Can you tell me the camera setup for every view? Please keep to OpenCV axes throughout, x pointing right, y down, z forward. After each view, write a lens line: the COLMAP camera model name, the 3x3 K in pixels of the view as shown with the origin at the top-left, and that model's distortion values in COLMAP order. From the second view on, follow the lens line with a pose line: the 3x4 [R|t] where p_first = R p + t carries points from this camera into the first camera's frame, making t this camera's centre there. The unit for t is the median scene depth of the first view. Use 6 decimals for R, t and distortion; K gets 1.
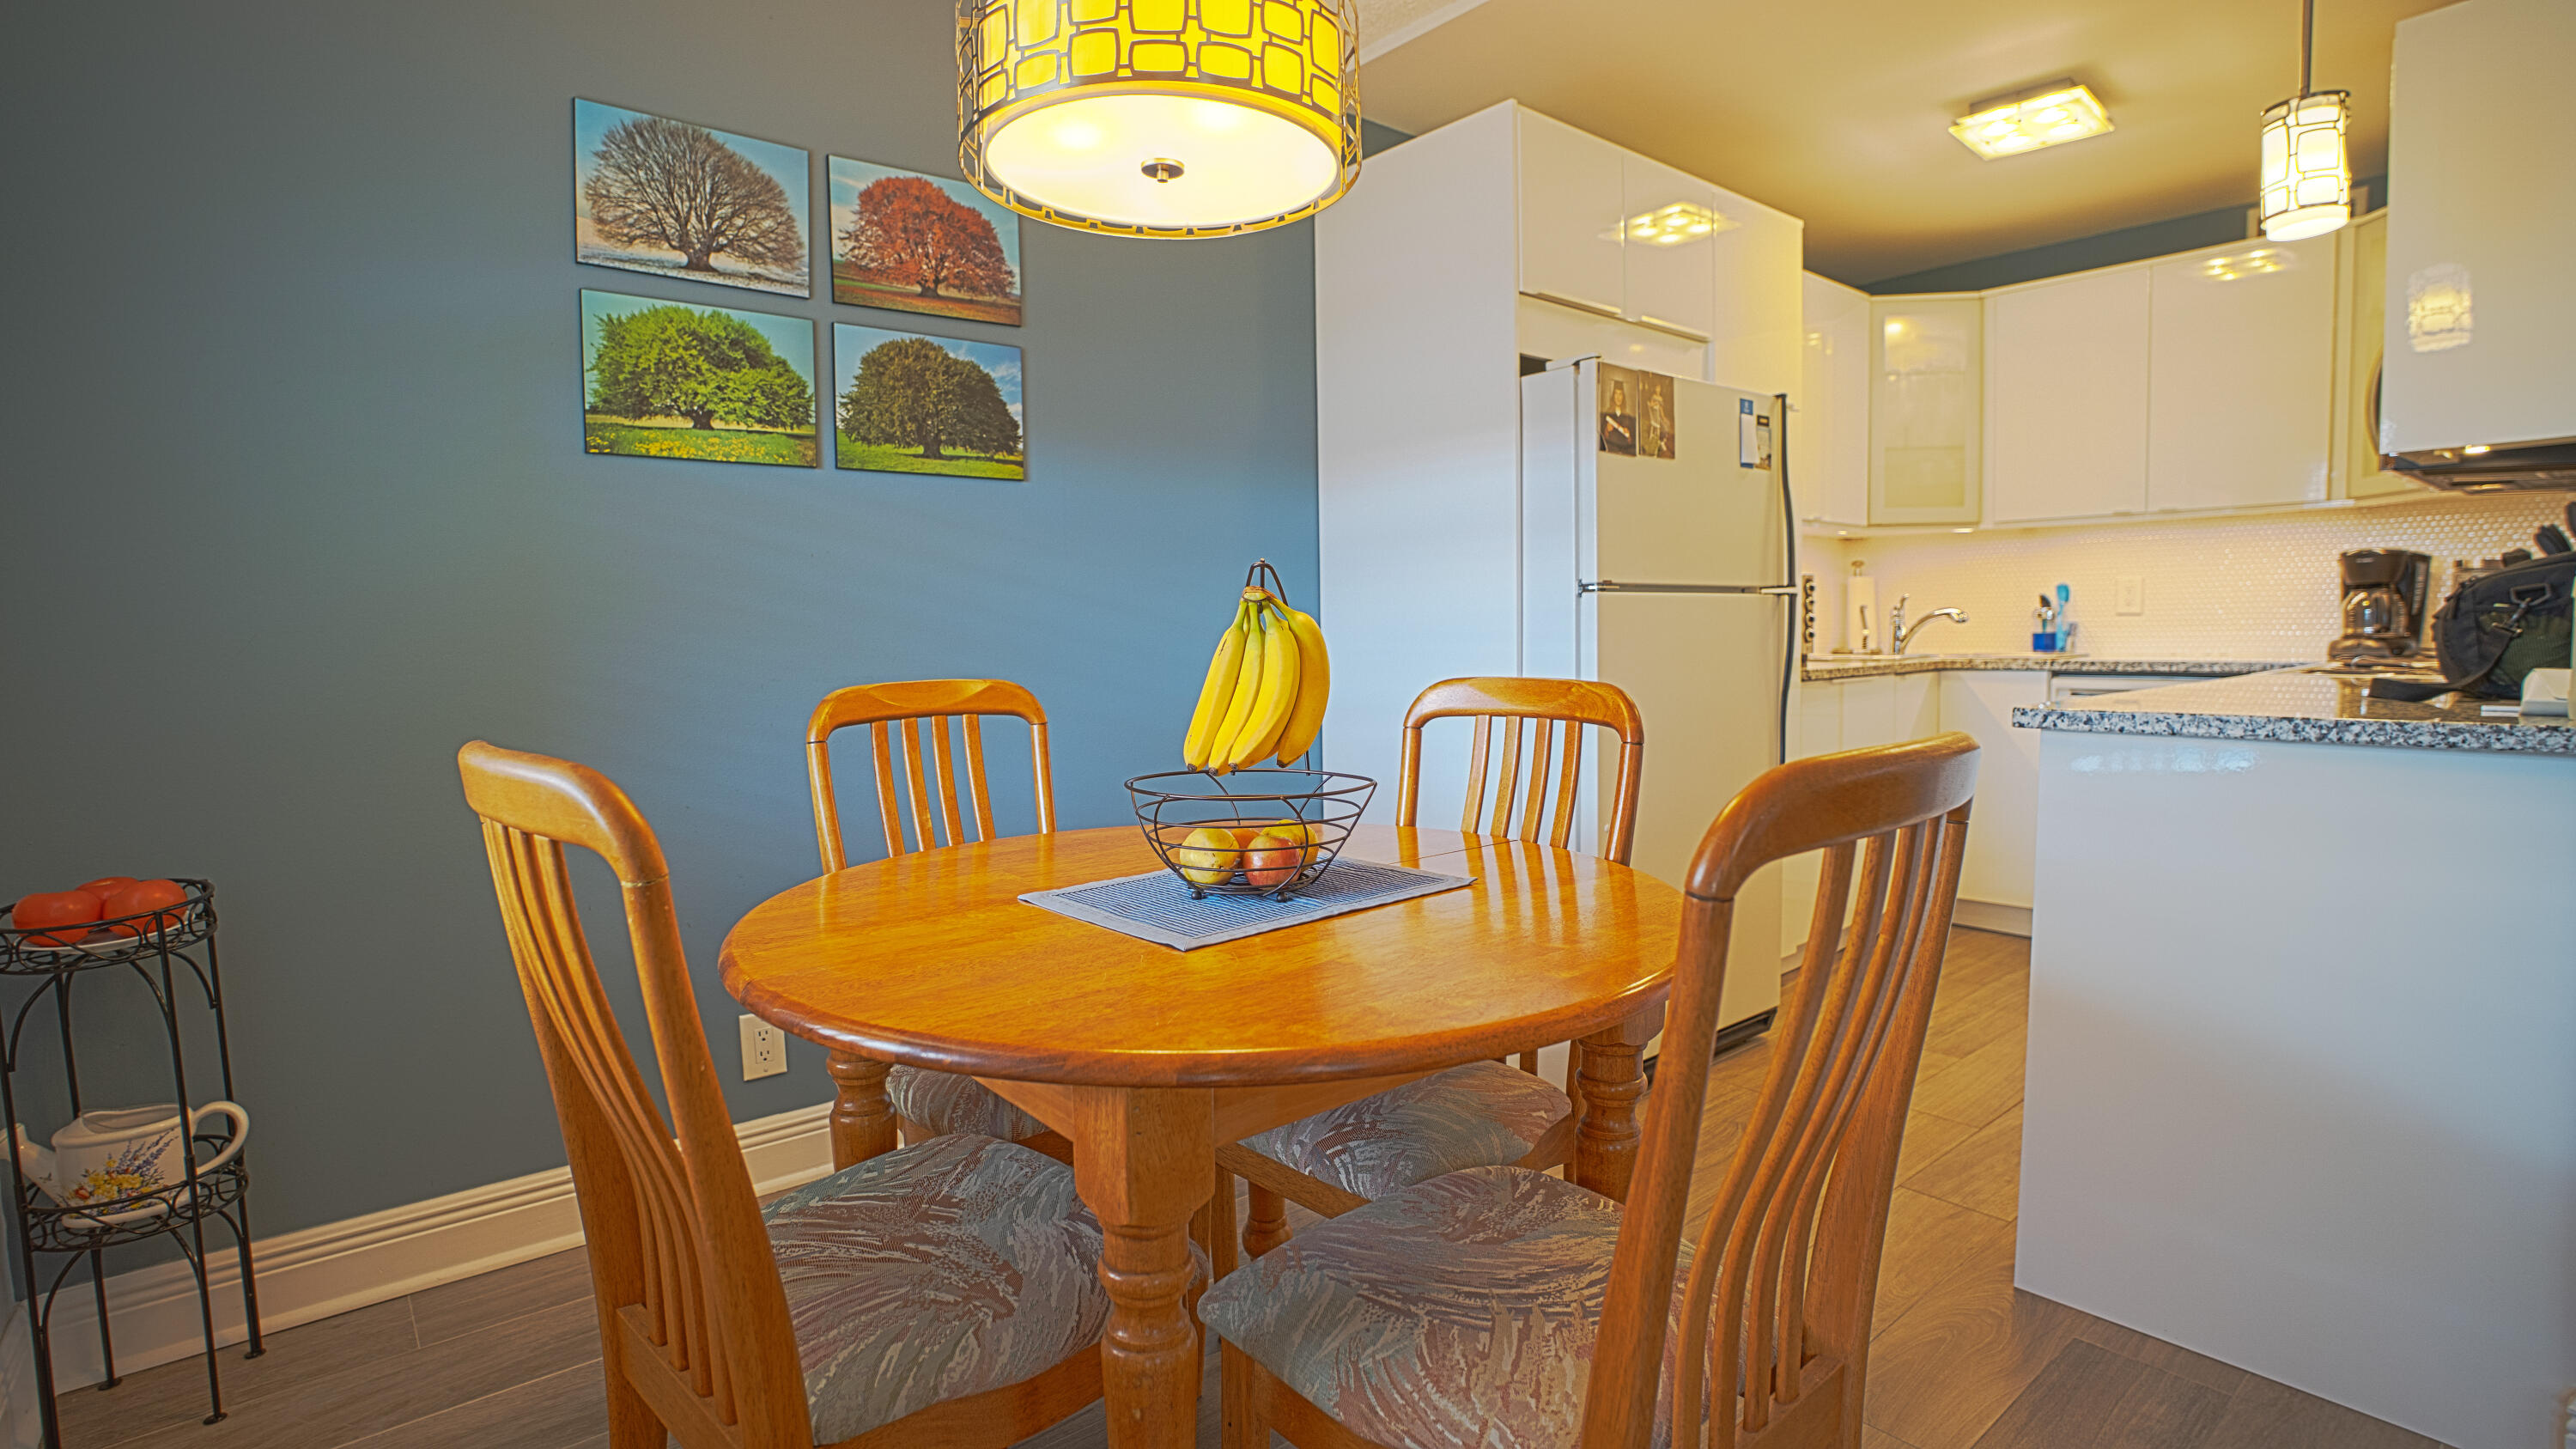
lens RADIAL K [[1264.0, 0, 1271.6], [0, 1264.0, 717.6], [0, 0, 1]] dist [-0.071000, 0.031567]
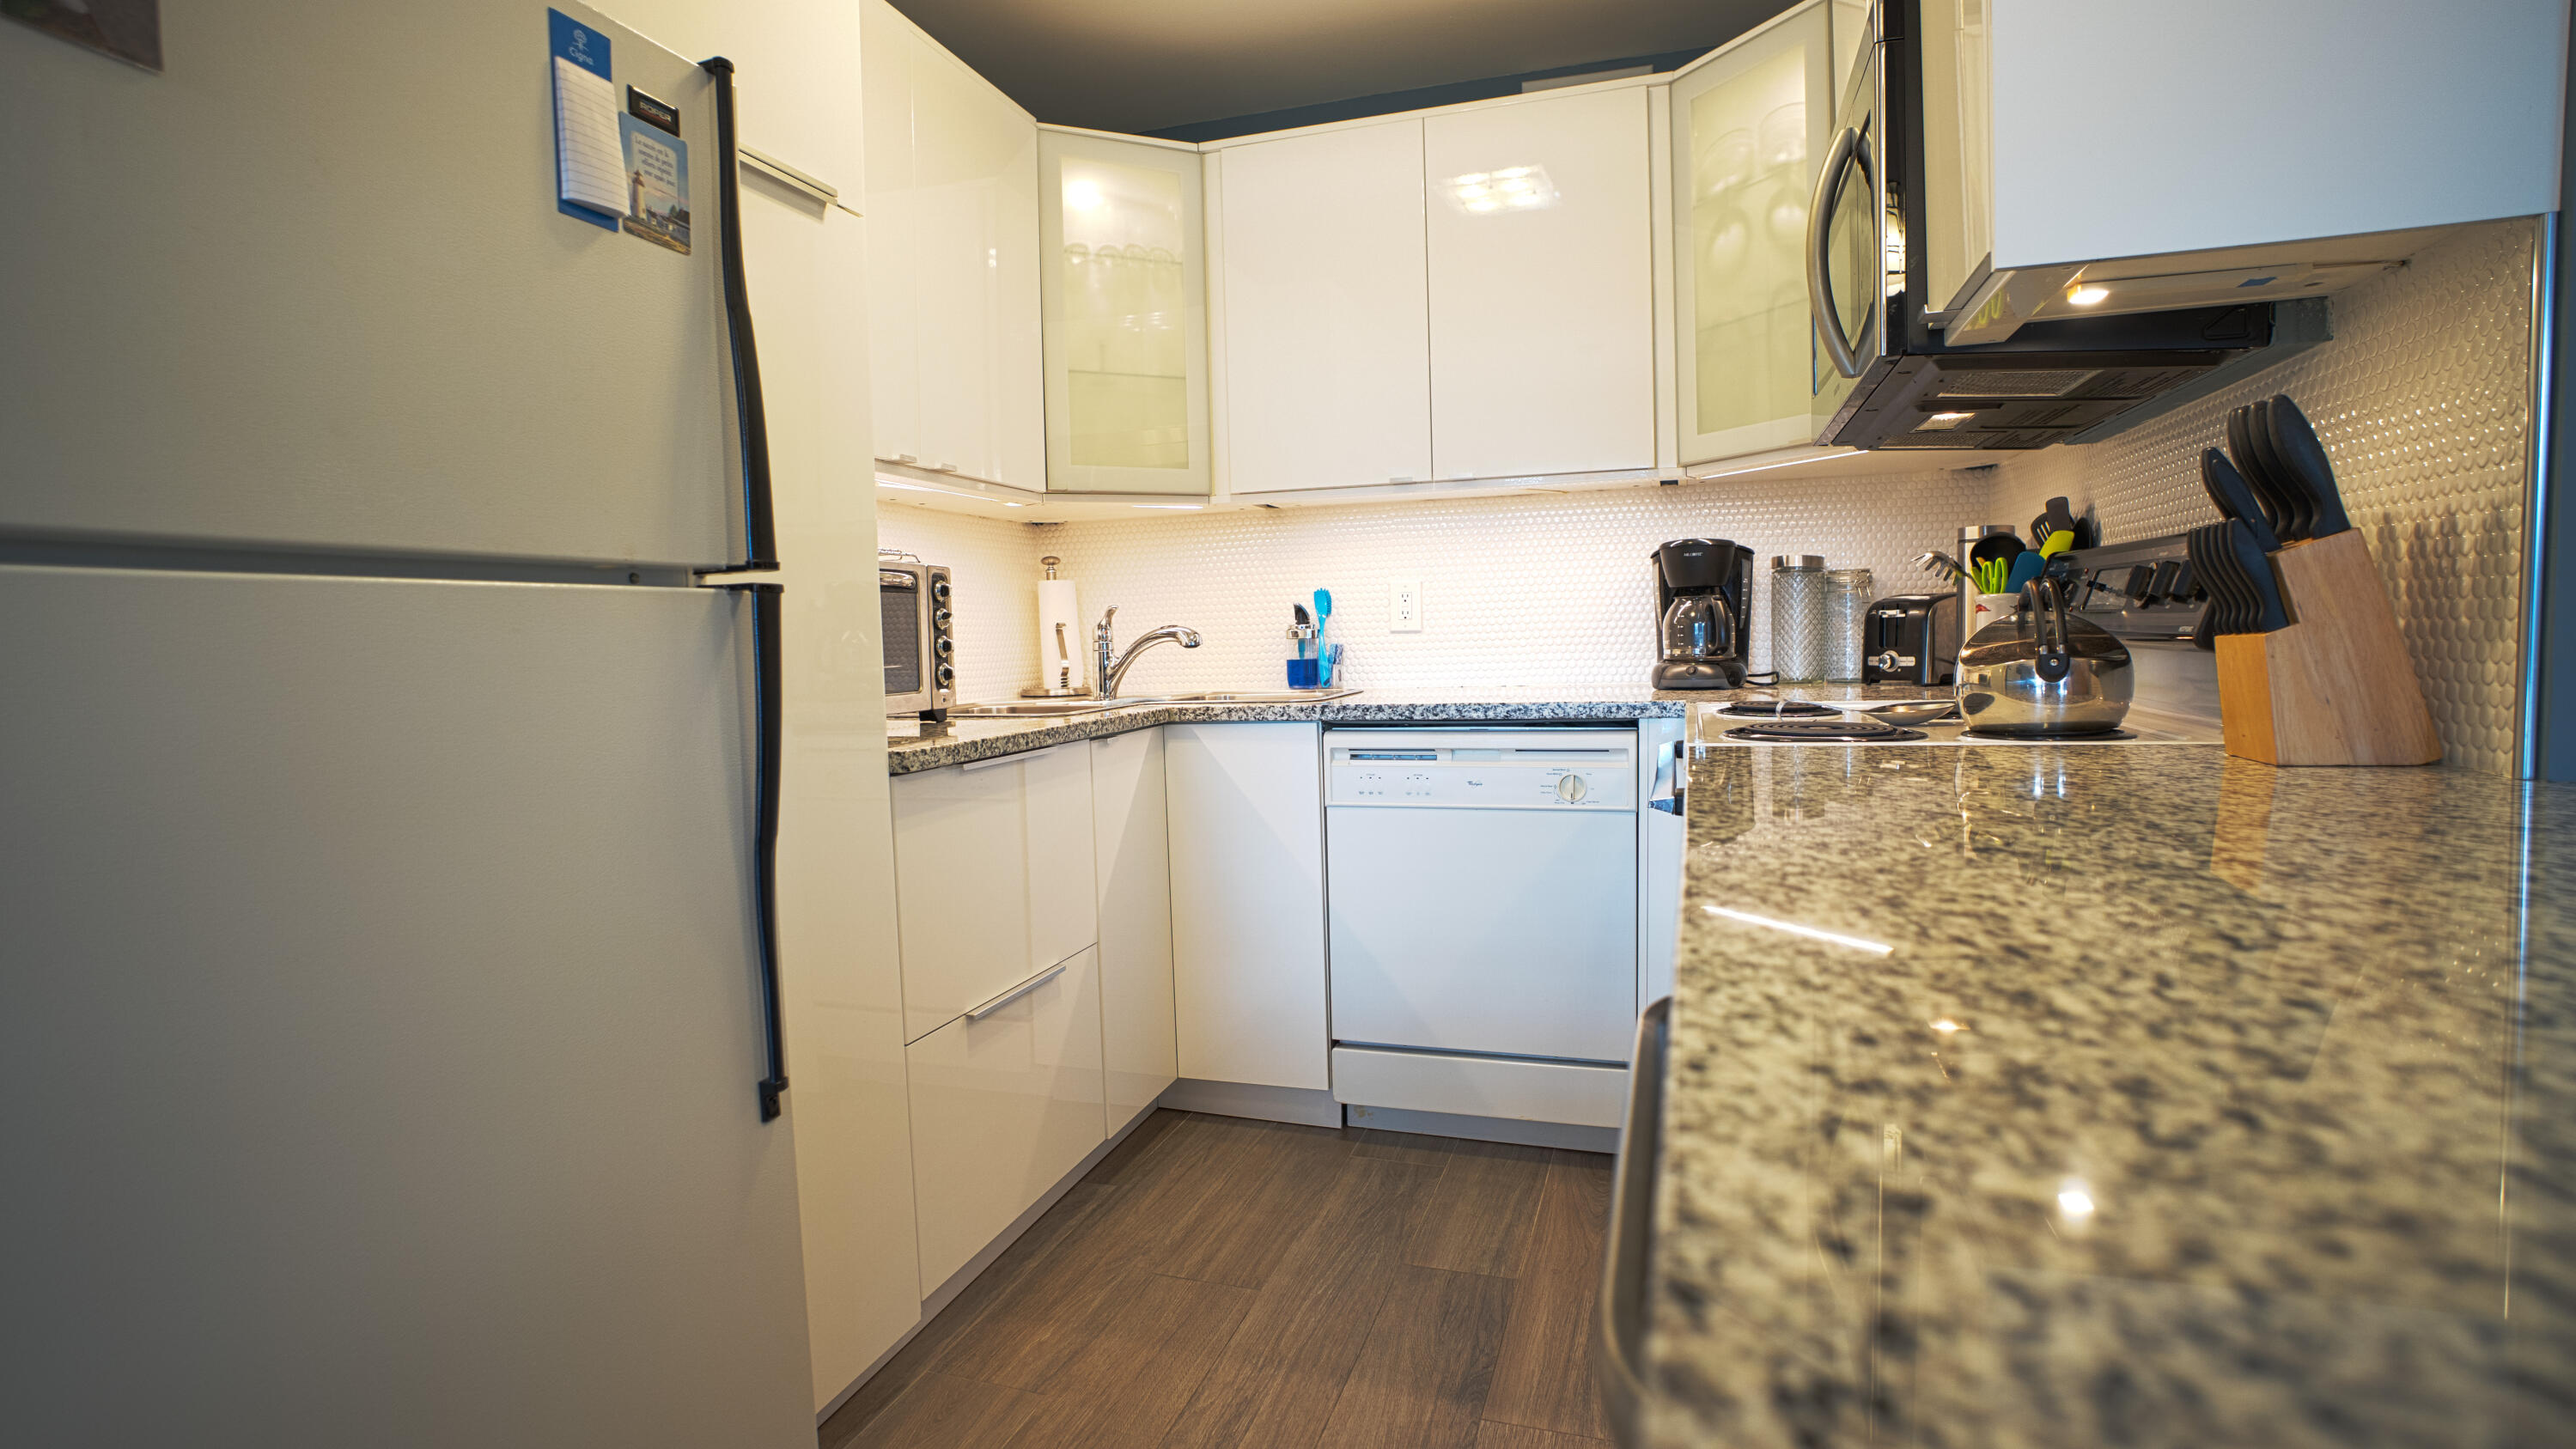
lens RADIAL K [[1263.8, 0, 1271.6], [0, 1263.8, 717.6], [0, 0, 1]] dist [-0.071000, 0.031567]
pose [[0.849218, -0.041165, 0.526435, 0.266978], [0.051011, 0.998689, -0.004195, -0.038573], [-0.525573, 0.030416, 0.850205, 0.460334]]
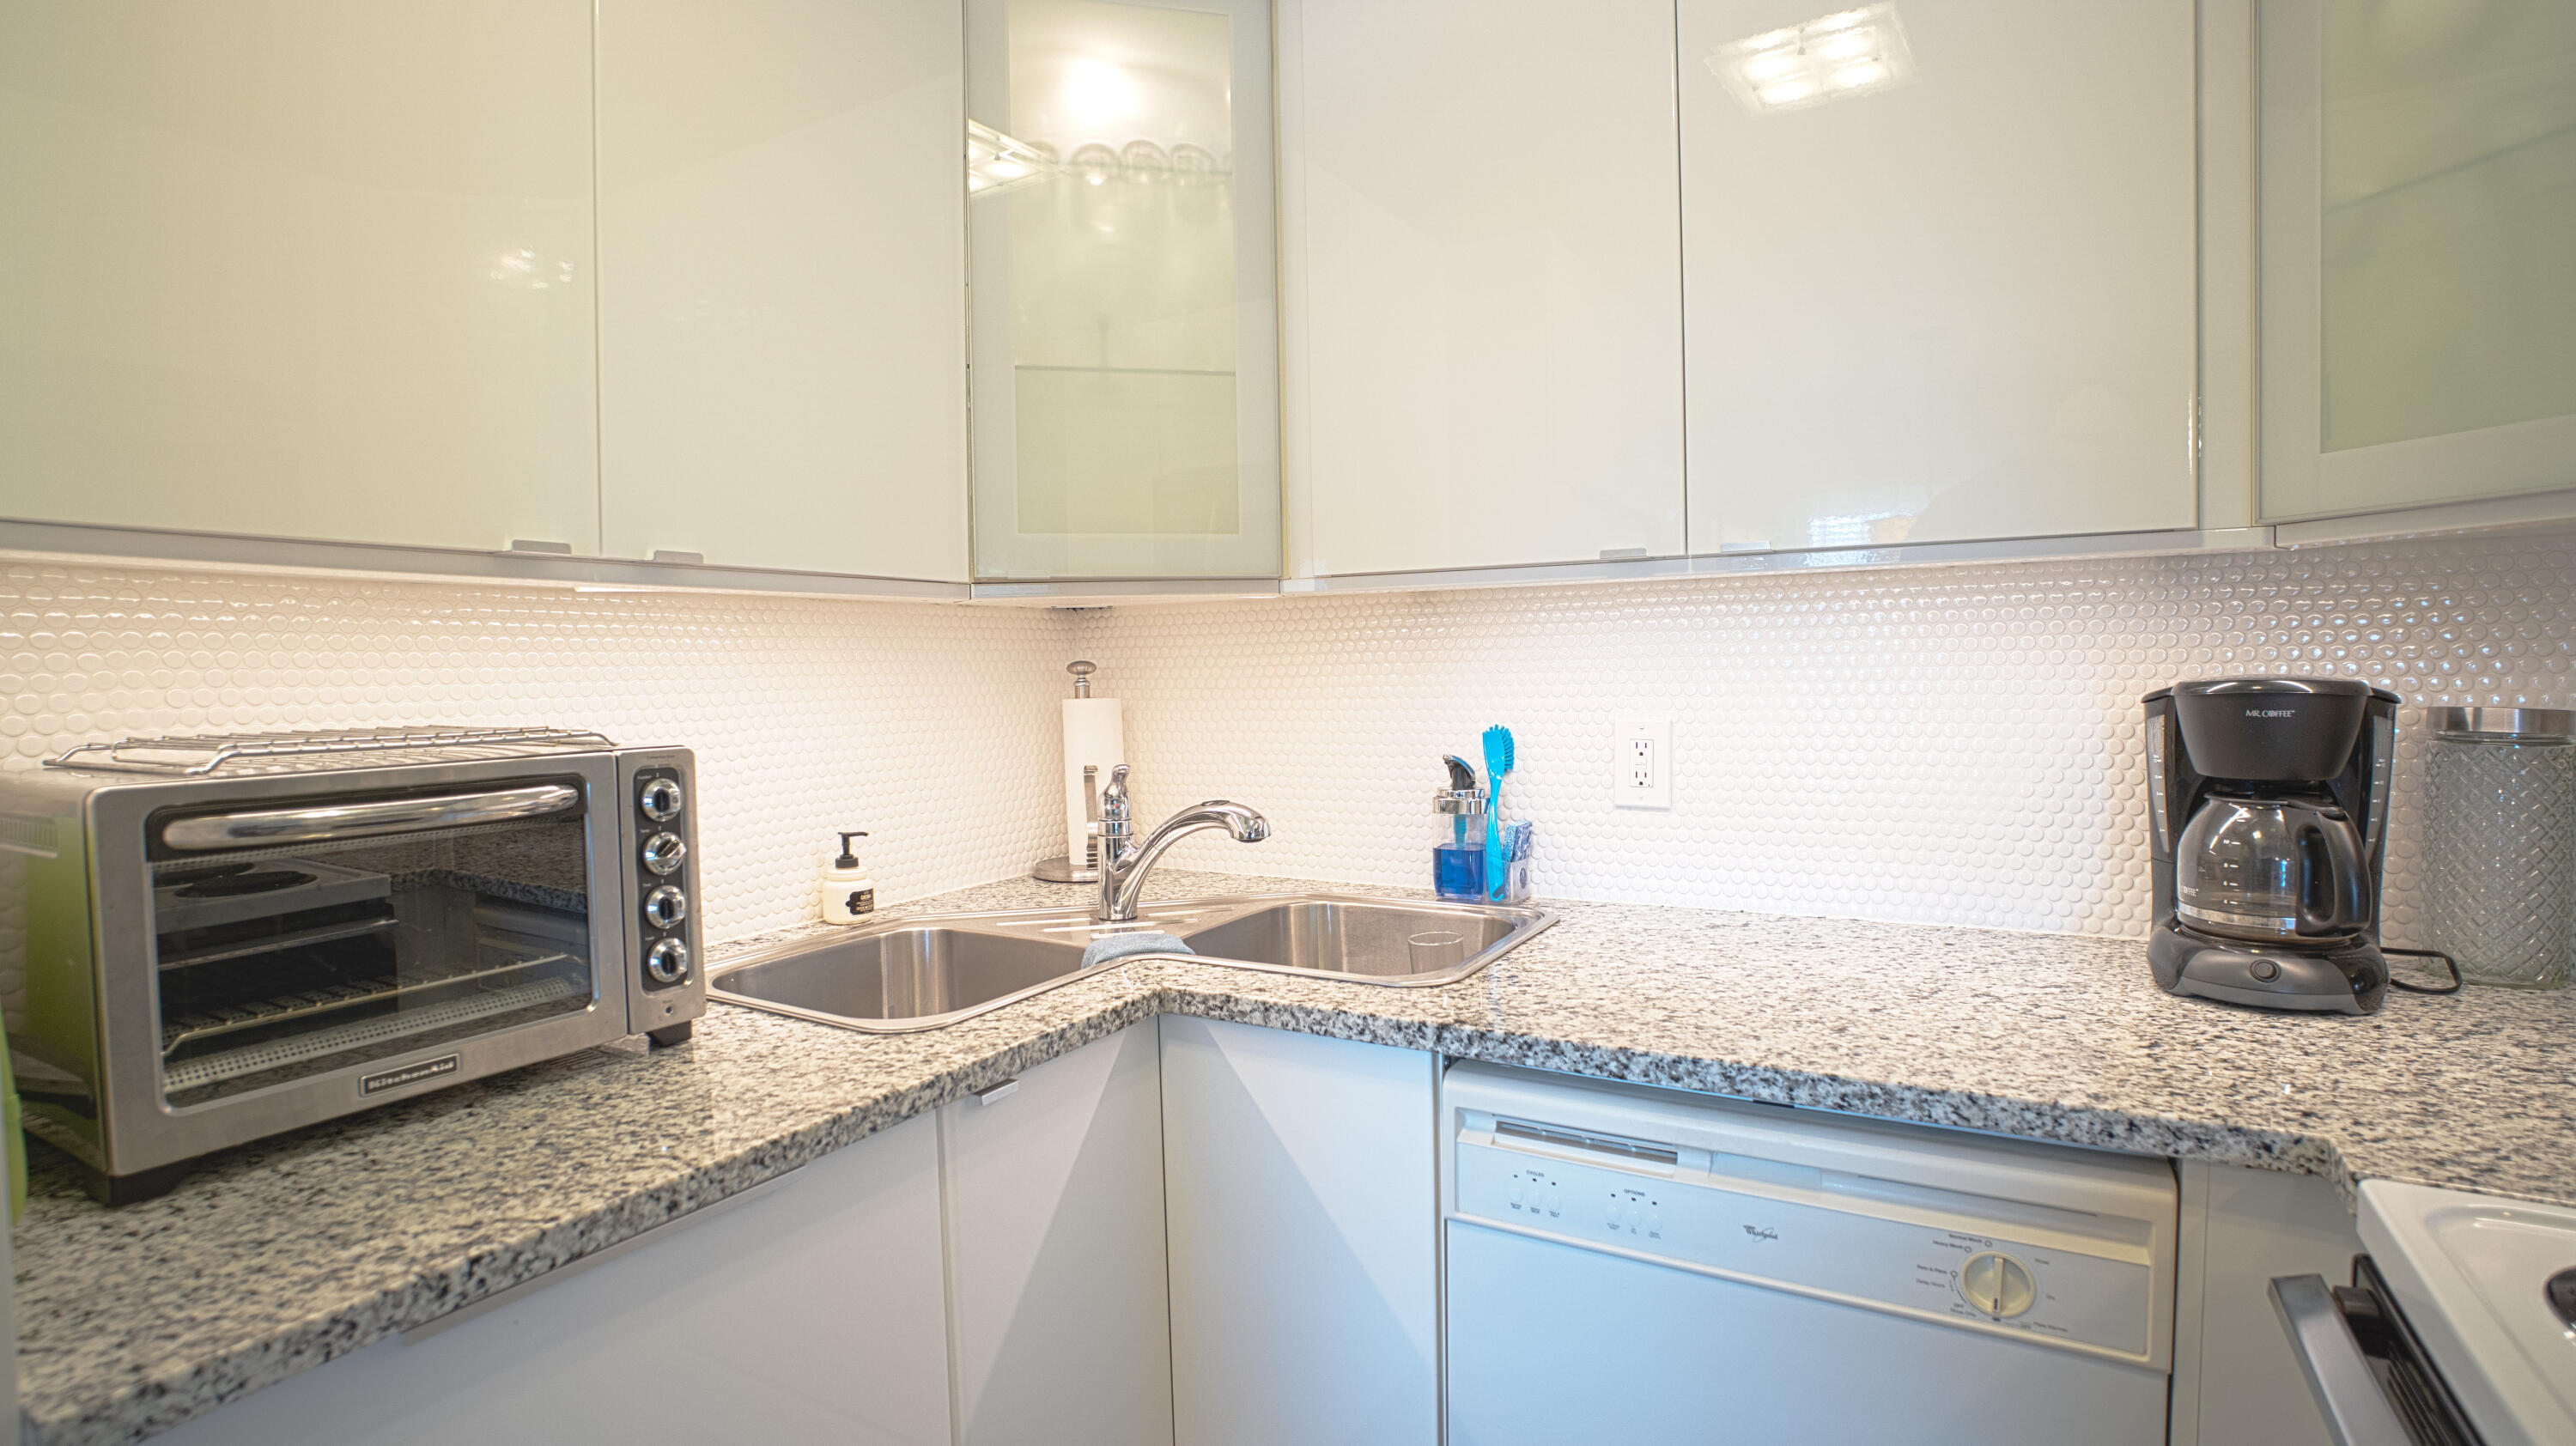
lens RADIAL K [[1263.8, 0, 1271.6], [0, 1263.8, 716.1], [0, 0, 1]] dist [-0.071000, 0.031567]
pose [[0.942412, -0.015290, 0.334106, 0.487308], [0.027415, 0.999124, -0.031605, -0.114897], [-0.333330, 0.038944, 0.942005, 0.711883]]
